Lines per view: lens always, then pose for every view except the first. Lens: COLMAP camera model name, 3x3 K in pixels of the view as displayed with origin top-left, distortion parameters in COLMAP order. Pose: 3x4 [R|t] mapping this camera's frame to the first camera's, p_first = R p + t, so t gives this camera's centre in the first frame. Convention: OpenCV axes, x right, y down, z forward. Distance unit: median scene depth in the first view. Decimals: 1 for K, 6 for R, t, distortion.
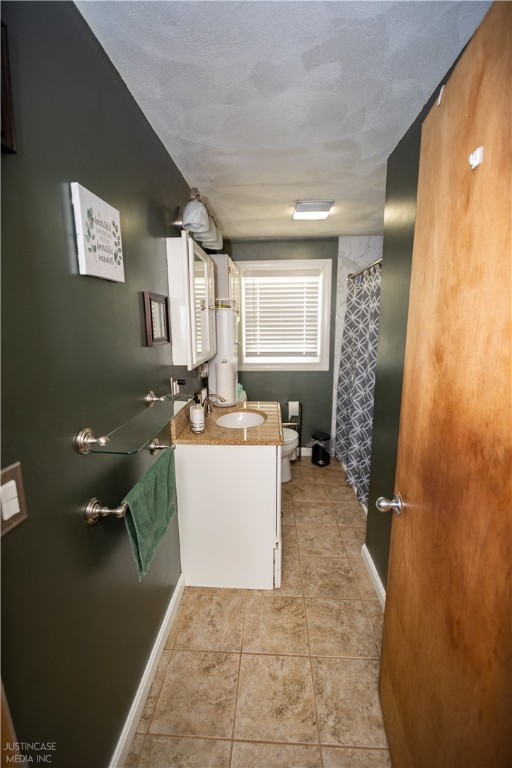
lens RADIAL K [[312.9, 0, 255.9], [0, 312.9, 382.1], [0, 0, 1]] dist [-0.013027, -0.002290]
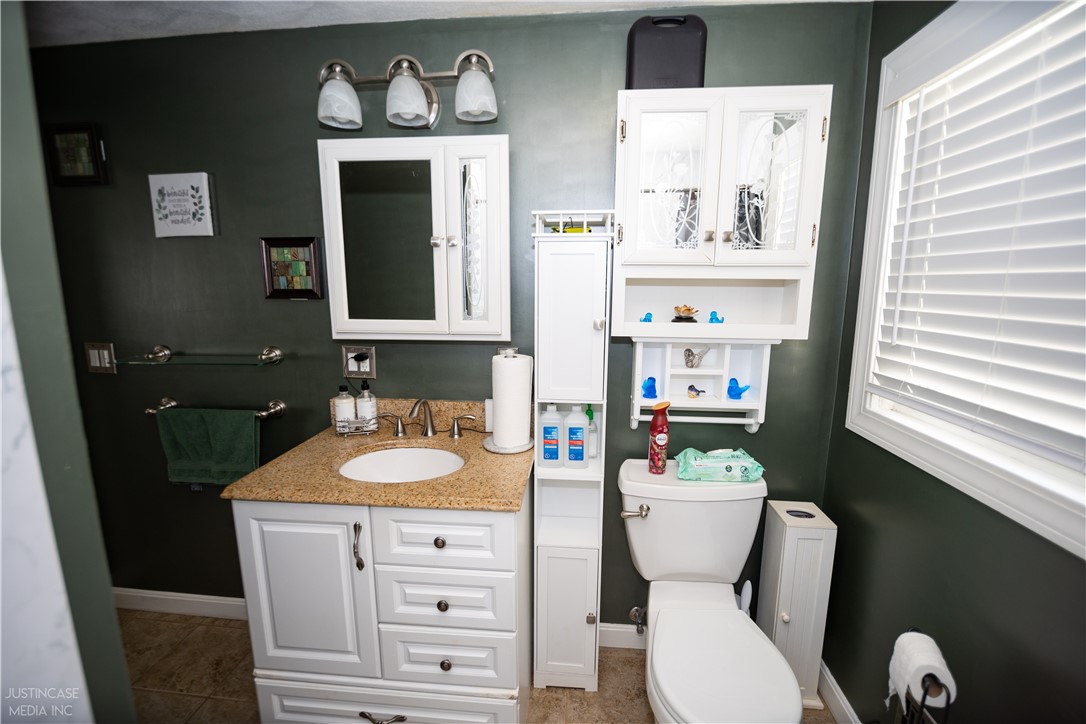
lens RADIAL K [[442.5, 0, 545.2], [0, 442.5, 359.1], [0, 0, 1]] dist [-0.013027, -0.002290]
pose [[-0.029636, 0.171093, -0.984809, 1.363292], [-0.187768, 0.966749, 0.173605, -0.463539], [0.981766, 0.190061, 0.003476, 2.675319]]
